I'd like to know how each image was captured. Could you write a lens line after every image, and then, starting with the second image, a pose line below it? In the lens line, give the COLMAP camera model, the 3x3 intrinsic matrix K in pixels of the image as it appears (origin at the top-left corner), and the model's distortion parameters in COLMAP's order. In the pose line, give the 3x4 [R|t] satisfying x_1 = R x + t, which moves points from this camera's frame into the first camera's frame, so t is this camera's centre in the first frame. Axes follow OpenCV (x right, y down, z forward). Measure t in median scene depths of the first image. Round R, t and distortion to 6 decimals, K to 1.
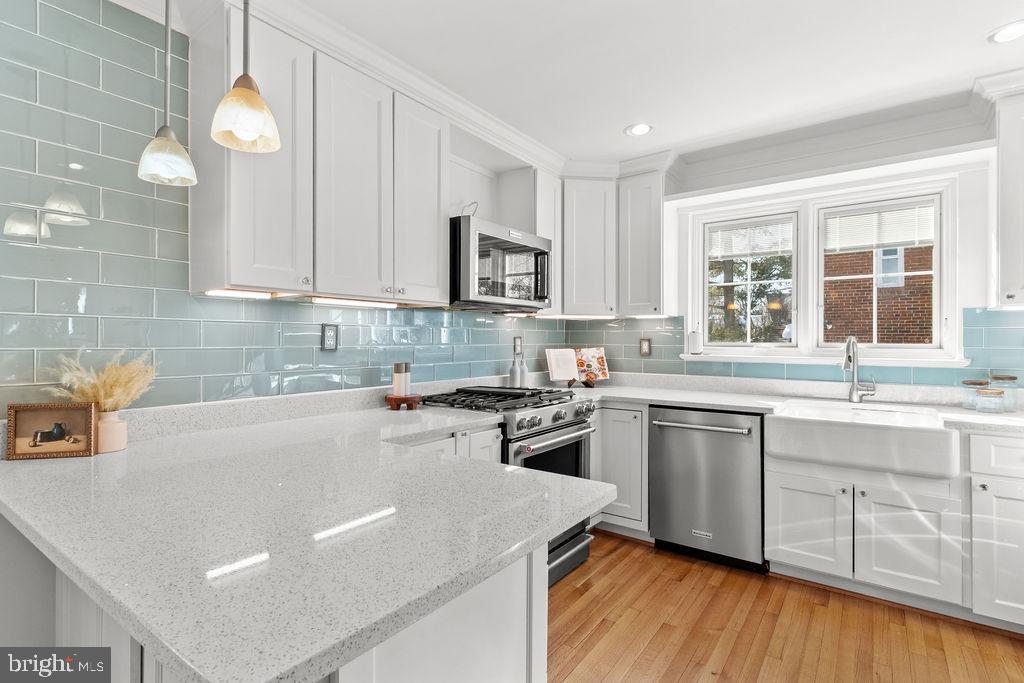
lens RADIAL K [[506.4, 0, 512.0], [0, 506.4, 341.5], [0, 0, 1]] dist [-0.000526, 0.000117]
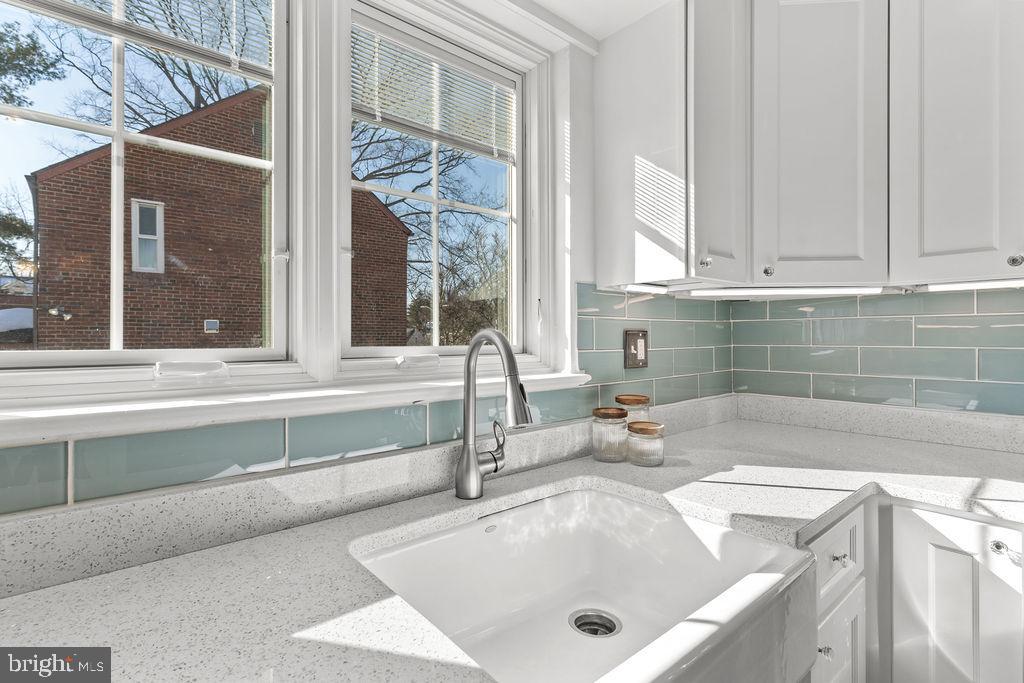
lens RADIAL K [[495.6, 0, 512.0], [0, 495.6, 341.5], [0, 0, 1]] dist [0.000545, 0.000049]
pose [[0.224665, -0.012074, 0.974361, 0.307958], [0.001987, 0.999927, 0.011933, -0.006319], [-0.974434, -0.000745, 0.224673, 0.883563]]
